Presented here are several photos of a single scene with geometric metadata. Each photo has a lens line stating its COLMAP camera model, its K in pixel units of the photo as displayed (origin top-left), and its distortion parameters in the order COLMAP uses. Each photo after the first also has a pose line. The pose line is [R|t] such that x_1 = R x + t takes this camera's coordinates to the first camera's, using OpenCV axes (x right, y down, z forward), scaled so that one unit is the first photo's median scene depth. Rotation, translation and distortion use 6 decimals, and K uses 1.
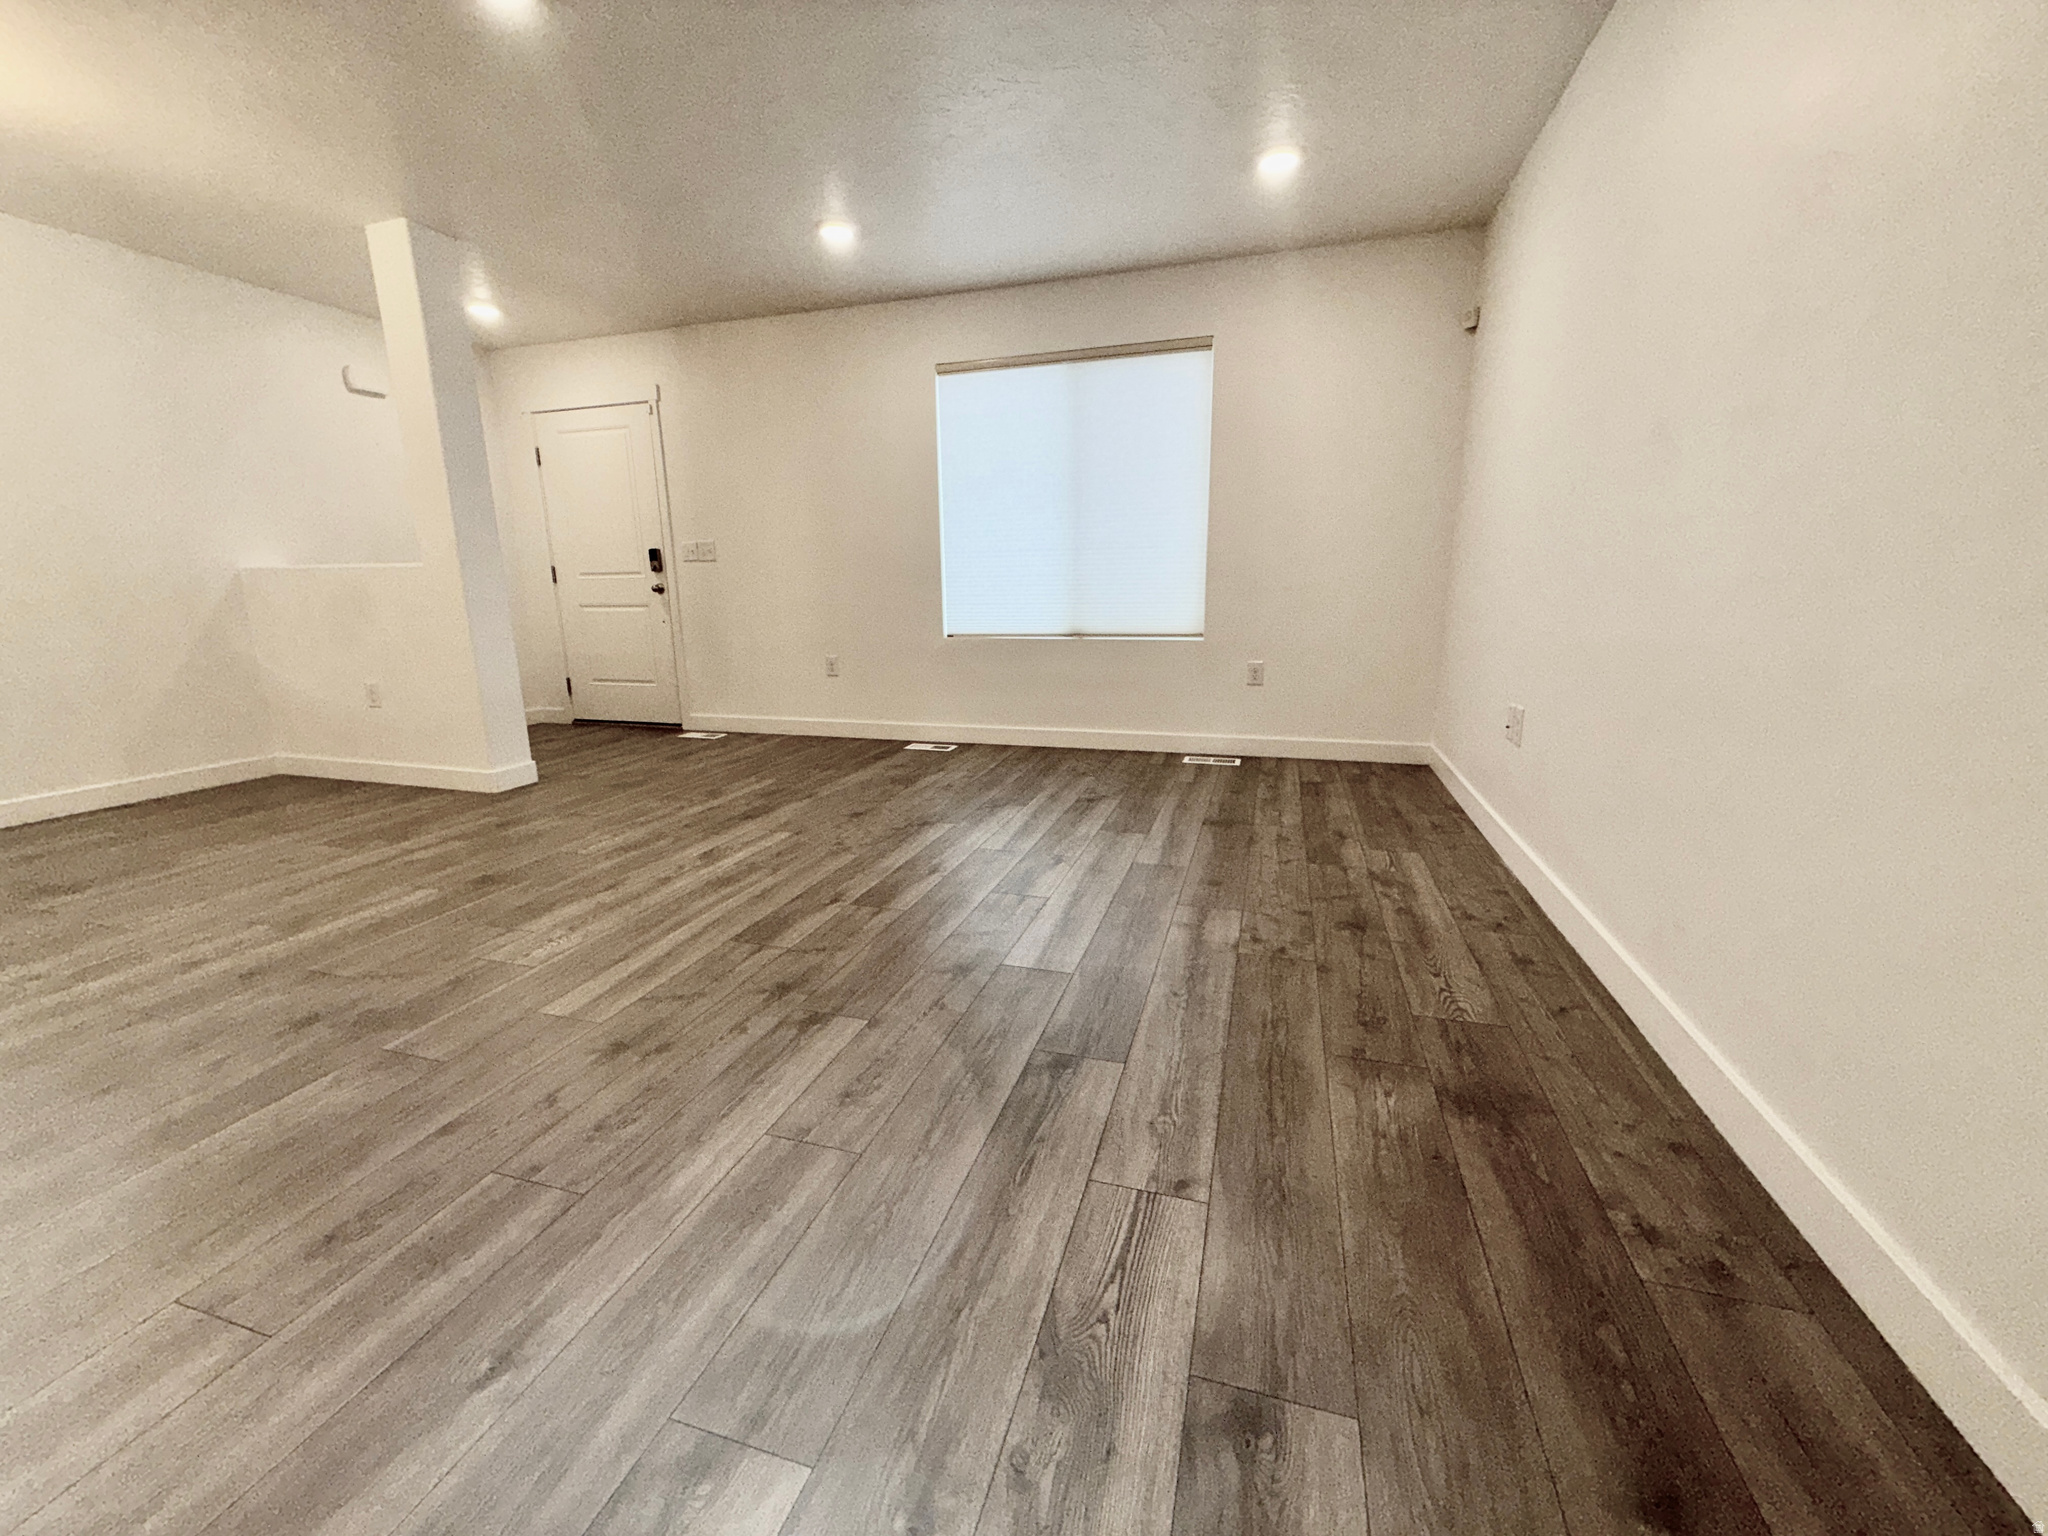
lens RADIAL K [[816.2, 0, 1021.2], [0, 816.2, 764.5], [0, 0, 1]] dist [-0.000339, 0.000058]
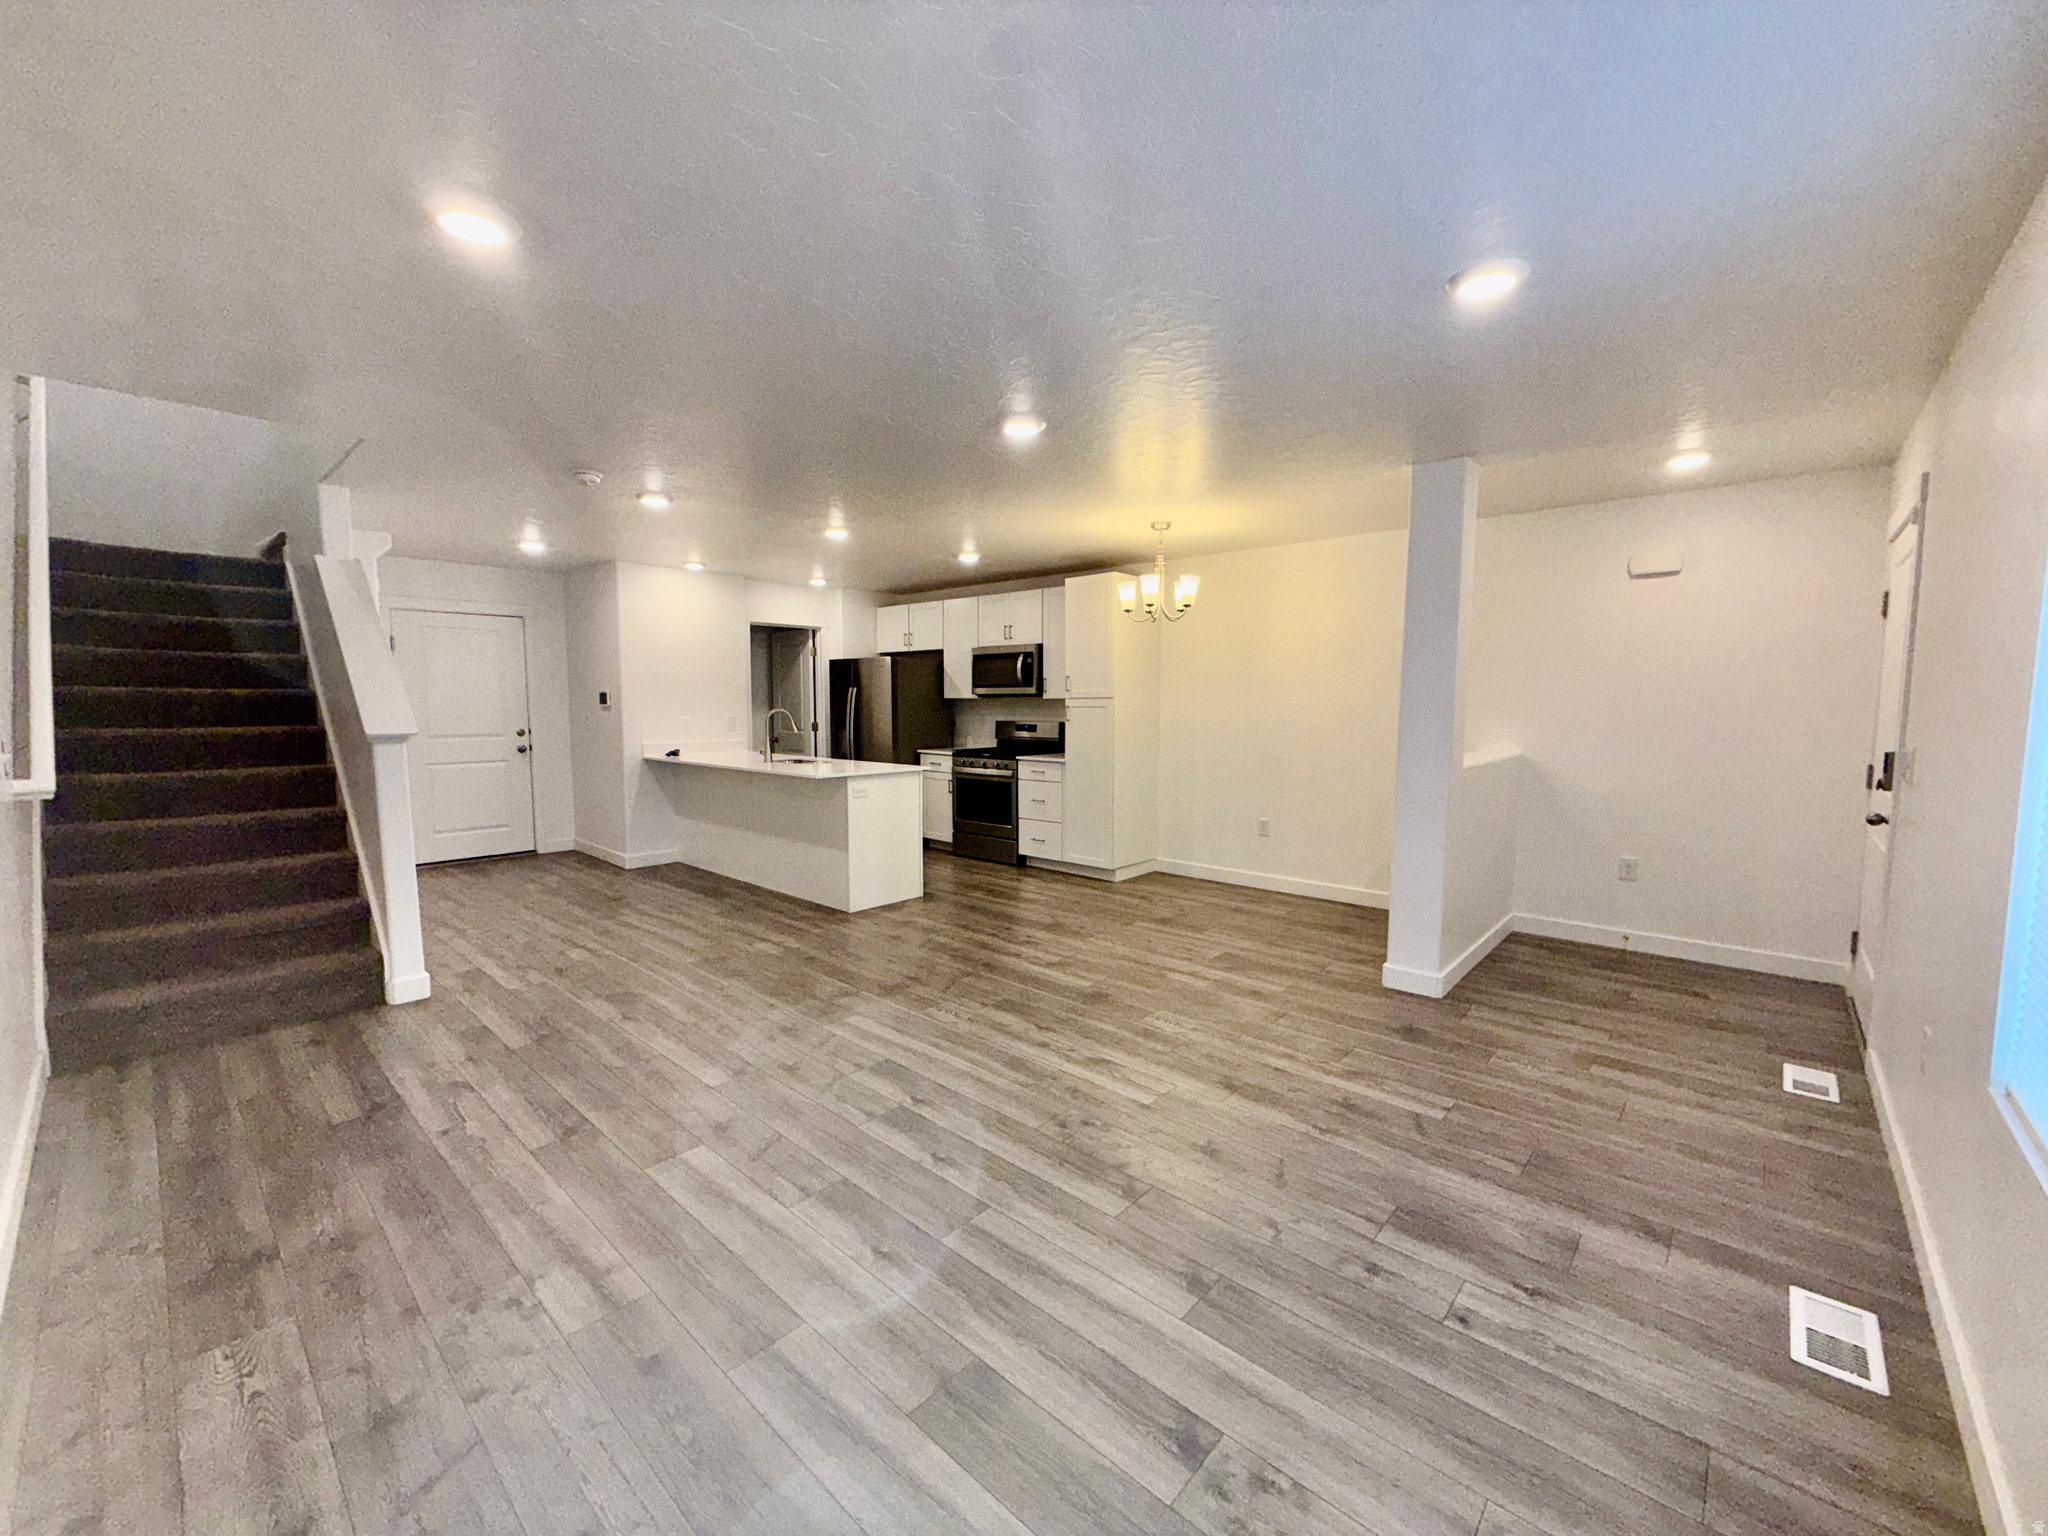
lens RADIAL K [[816.2, 0, 1013.3], [0, 816.2, 757.4], [0, 0, 1]] dist [-0.000339, 0.000058]
pose [[-0.431586, 0.074987, -0.898950, 0.563945], [-0.193455, 0.965659, 0.173429, -0.417145], [0.881084, 0.248756, -0.402258, 1.195102]]
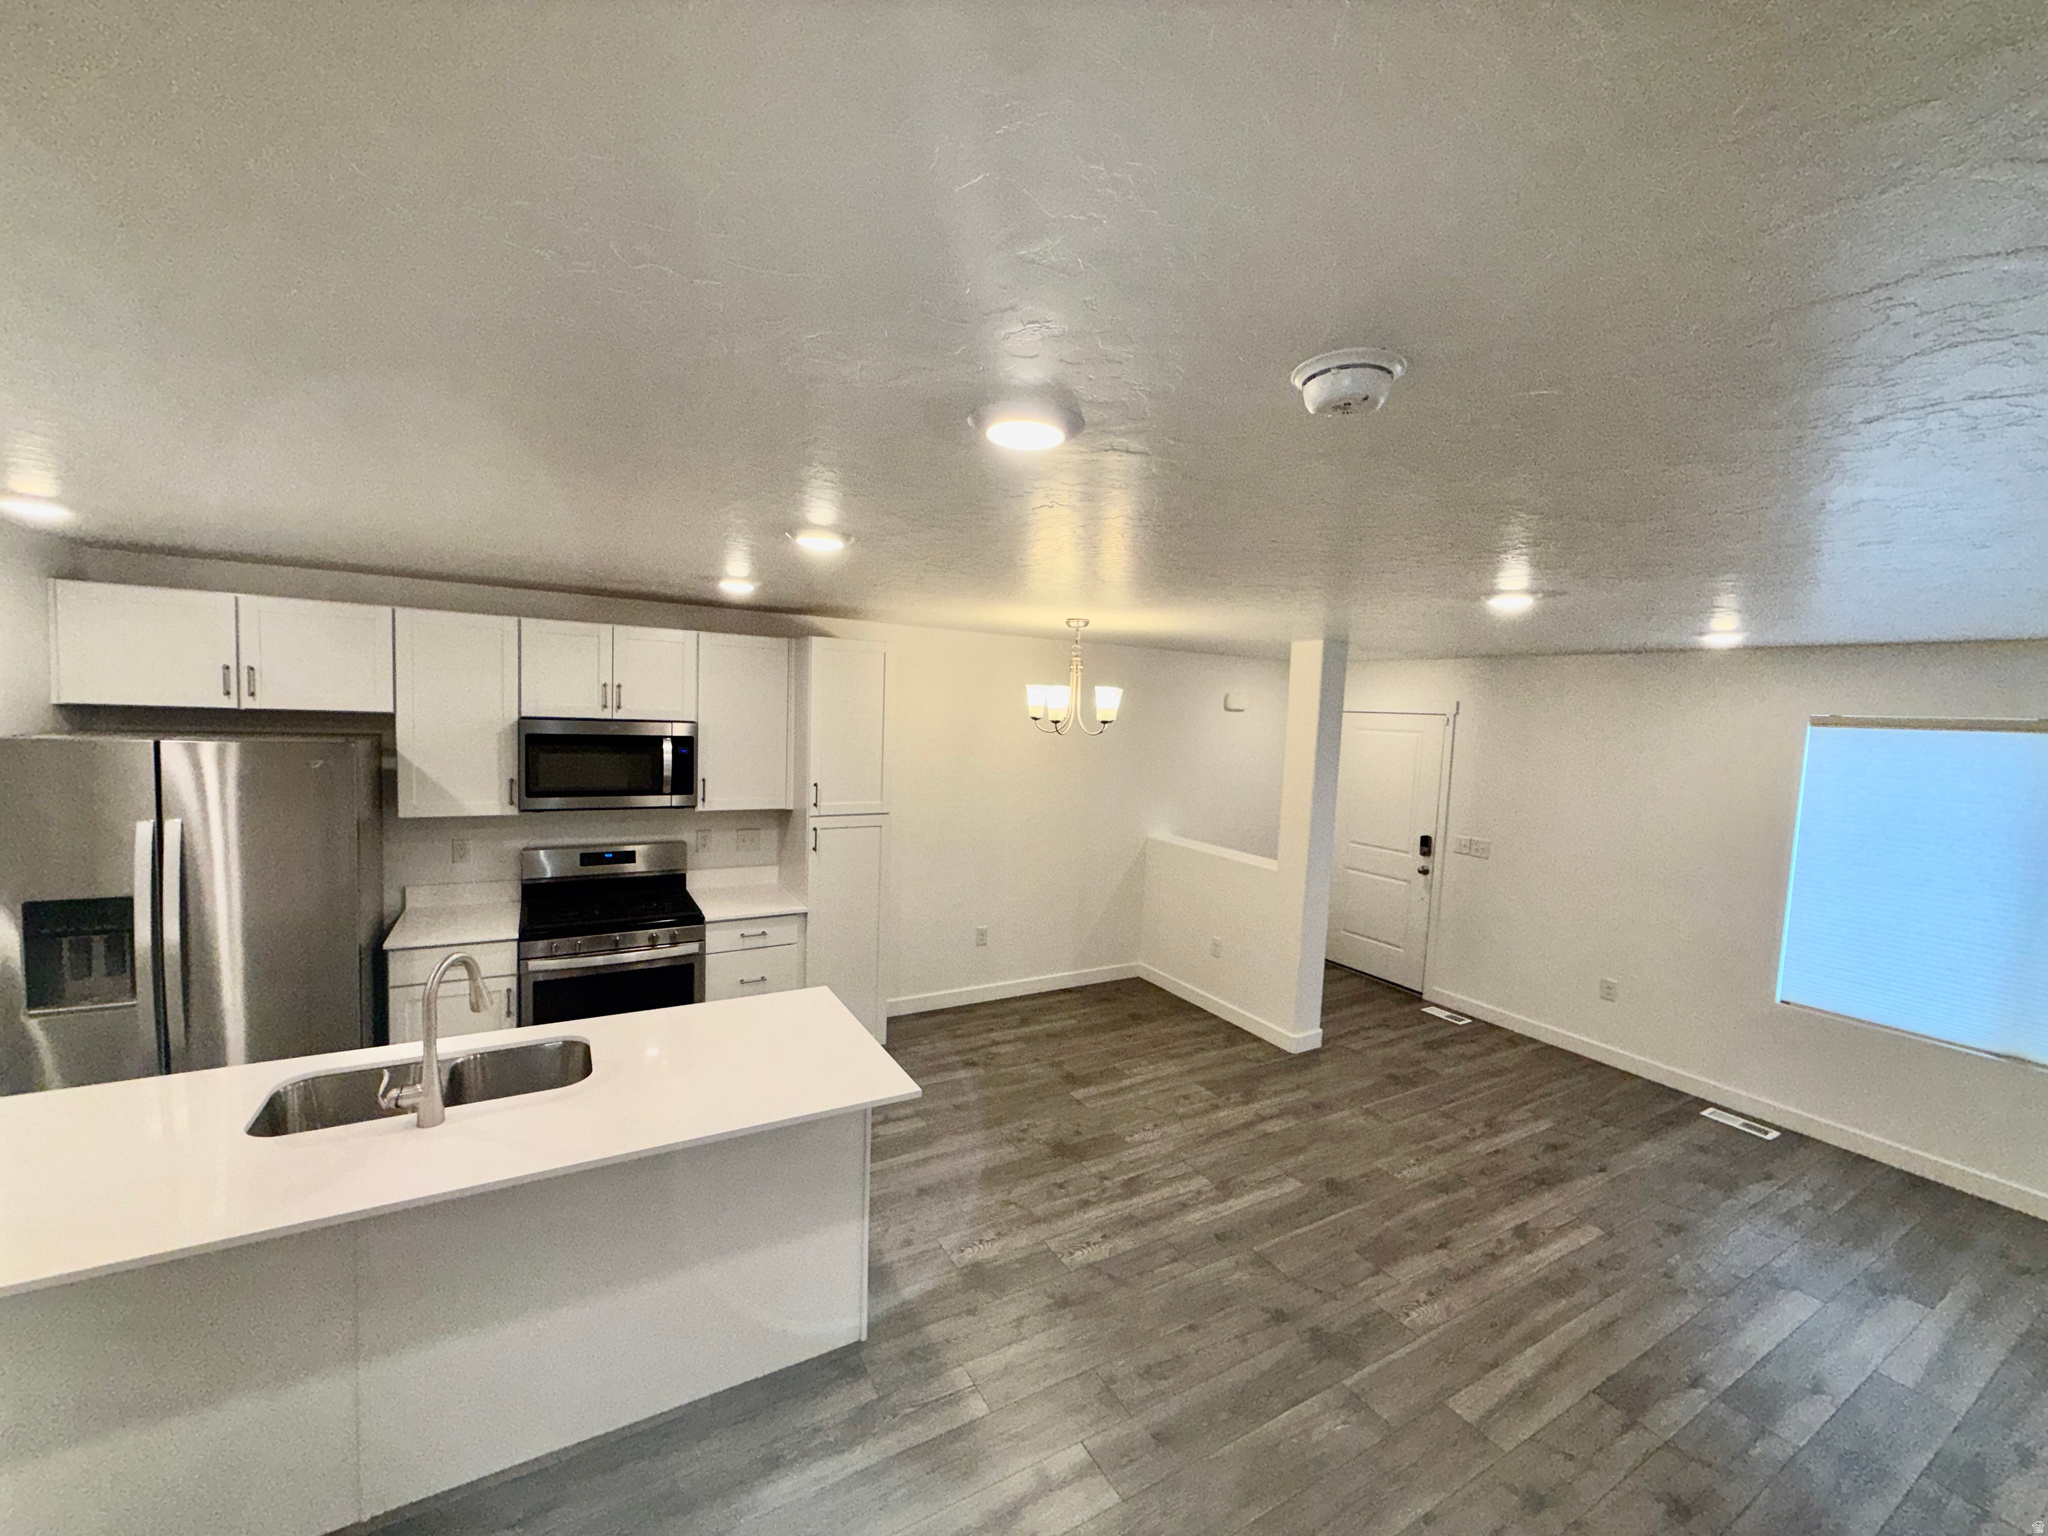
lens RADIAL K [[816.2, 0, 1021.5], [0, 816.2, 767.7], [0, 0, 1]] dist [-0.000339, 0.000058]
pose [[0.732486, 0.095039, -0.674115, -0.191561], [-0.199659, 0.976655, -0.079256, -0.270439], [0.650846, 0.192647, 0.734361, -0.350593]]
